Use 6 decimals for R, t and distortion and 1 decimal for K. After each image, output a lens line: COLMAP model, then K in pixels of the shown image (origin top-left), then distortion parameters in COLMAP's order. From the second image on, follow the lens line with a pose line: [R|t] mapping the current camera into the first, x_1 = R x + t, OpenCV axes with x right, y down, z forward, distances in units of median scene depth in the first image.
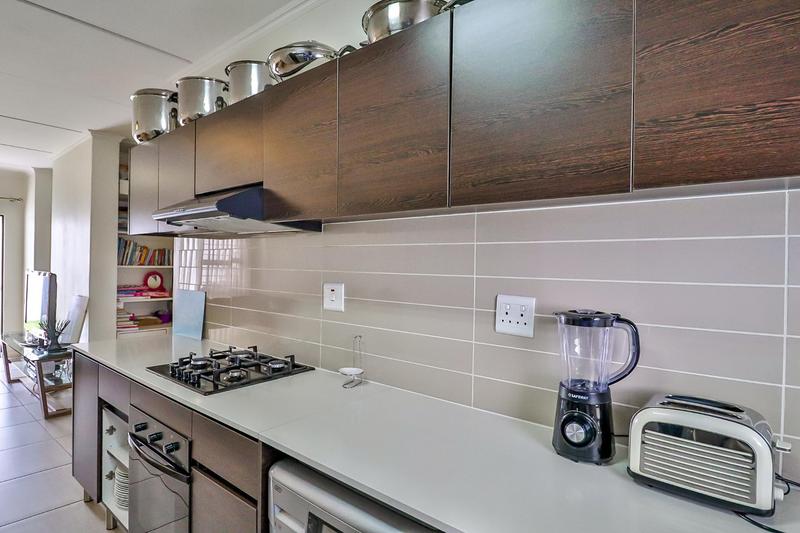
lens RADIAL K [[428.2, 0, 400.0], [0, 428.2, 266.5], [0, 0, 1]] dist [-0.001521, -0.000176]
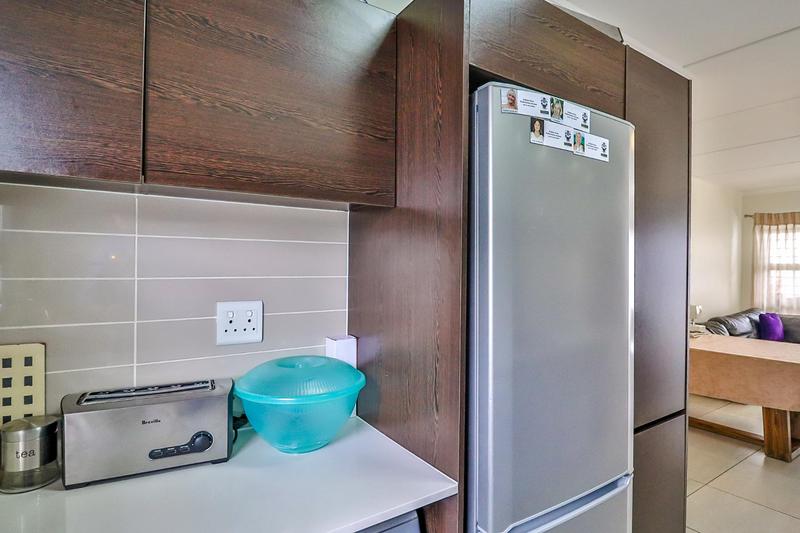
lens RADIAL K [[428.2, 0, 400.0], [0, 428.2, 266.5], [0, 0, 1]] dist [-0.001521, -0.000176]
pose [[0.281580, -0.015963, 0.959405, -0.499139], [0.007619, 0.999867, 0.014401, -0.019064], [-0.959508, 0.003254, 0.281664, 0.370421]]
